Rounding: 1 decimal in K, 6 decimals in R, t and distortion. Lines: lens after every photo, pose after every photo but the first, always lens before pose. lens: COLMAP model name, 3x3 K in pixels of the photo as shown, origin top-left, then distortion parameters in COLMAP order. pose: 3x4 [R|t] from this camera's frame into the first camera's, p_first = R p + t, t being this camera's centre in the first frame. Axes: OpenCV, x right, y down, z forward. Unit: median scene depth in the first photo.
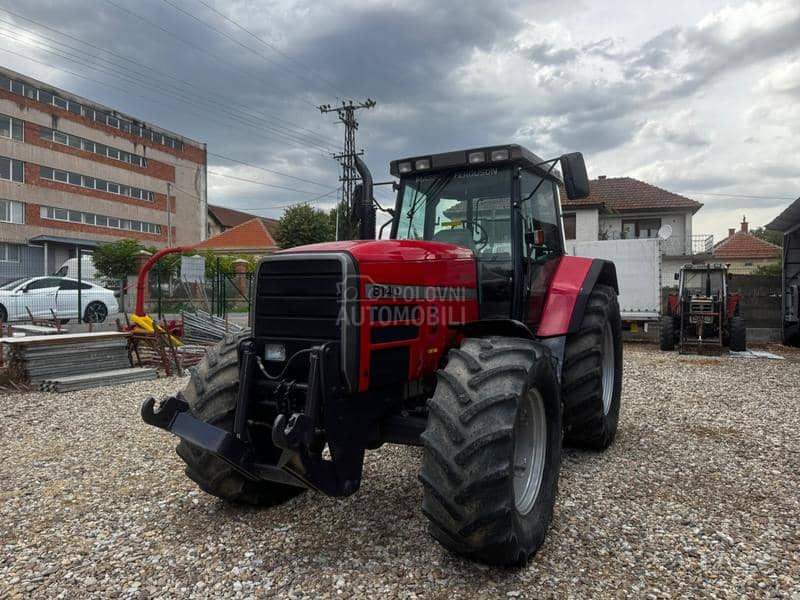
lens RADIAL K [[569.7, 0, 401.5], [0, 569.7, 295.7], [0, 0, 1]] dist [0.008080, -0.003884]
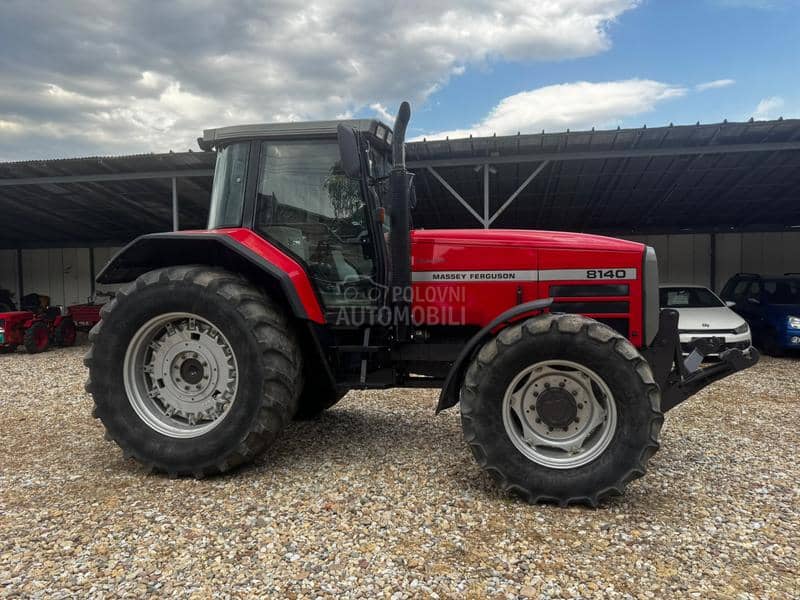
lens RADIAL K [[563.9, 0, 397.2], [0, 563.9, 301.6], [0, 0, 1]] dist [0.005995, -0.007290]
pose [[-0.280493, -0.037181, 0.959136, -0.179301], [0.008354, 0.999117, 0.041174, -0.000369], [-0.959820, 0.019562, -0.279935, 0.260772]]
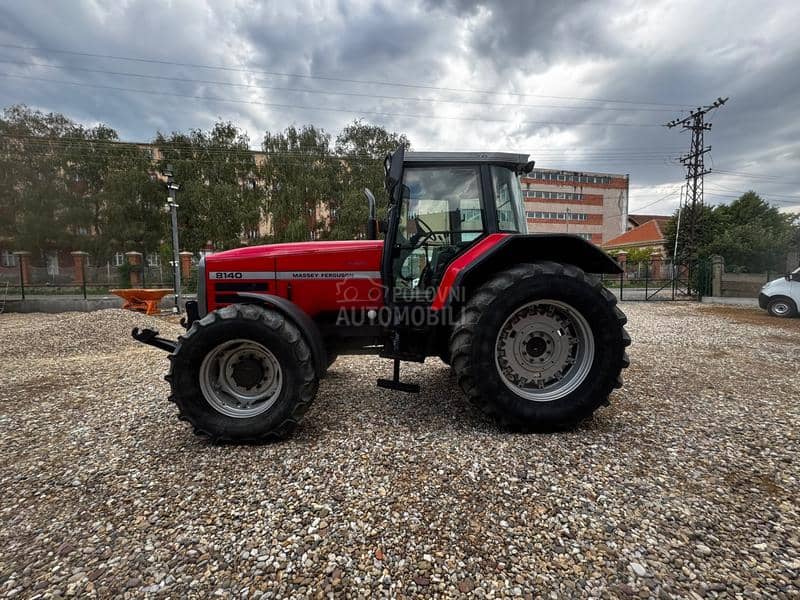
lens RADIAL K [[317.4, 0, 399.4], [0, 317.4, 298.3], [0, 0, 1]] dist [-0.001750, -0.000303]
pose [[0.525730, 0.042909, -0.849568, 0.155806], [0.012605, 0.998224, 0.058218, 0.001813], [0.850558, -0.041316, 0.524256, 0.124564]]
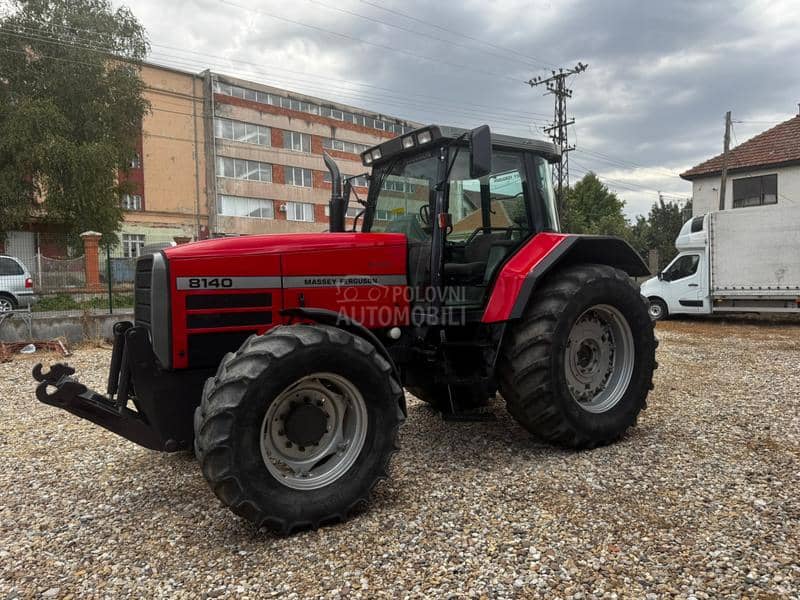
lens RADIAL K [[564.7, 0, 400.0], [0, 564.7, 300.0], [0, 0, 1]] dist [0.059166, -0.078106]
pose [[0.885245, -0.001723, -0.465121, 0.114927], [0.022870, 0.998945, 0.039828, -0.001388], [0.464562, -0.045895, 0.884350, 0.020427]]
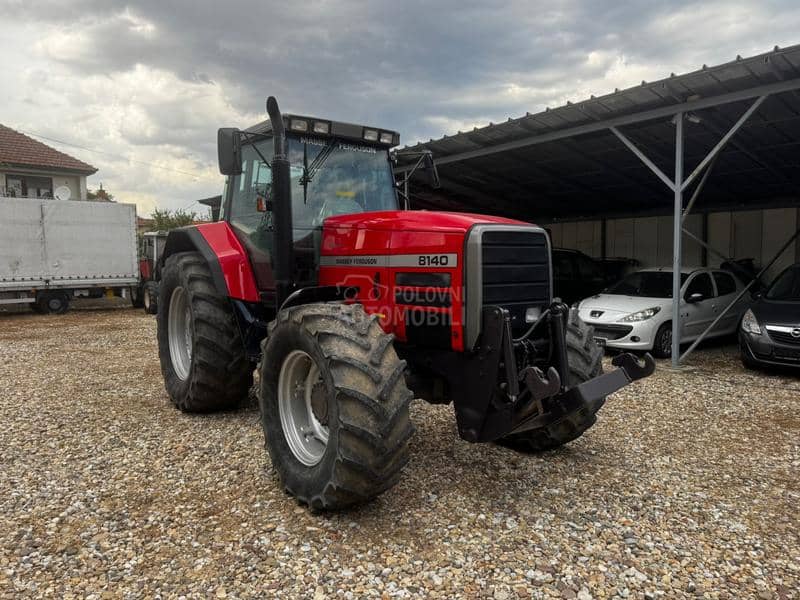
lens RADIAL K [[563.9, 0, 397.2], [0, 563.9, 301.6], [0, 0, 1]] dist [0.005995, -0.007290]
pose [[0.437369, -0.070357, 0.896526, -0.164464], [0.005001, 0.997110, 0.075811, -0.001611], [-0.899268, -0.028674, 0.436457, 0.094705]]
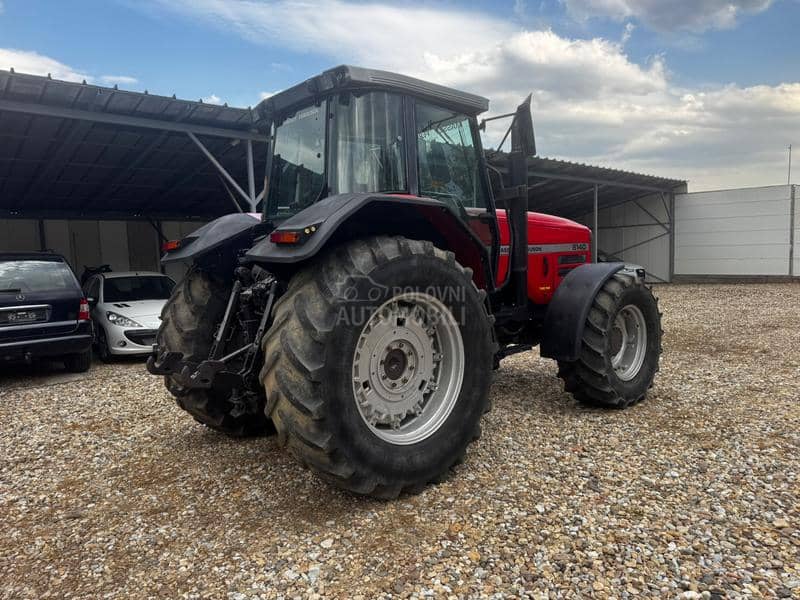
lens RADIAL K [[564.7, 0, 400.0], [0, 564.7, 300.0], [0, 0, 1]] dist [0.059166, -0.078106]
pose [[-0.938558, 0.003974, 0.345099, -0.042177], [0.032141, 0.996595, 0.075935, 0.000508], [-0.343622, 0.082361, -0.935489, 0.410545]]
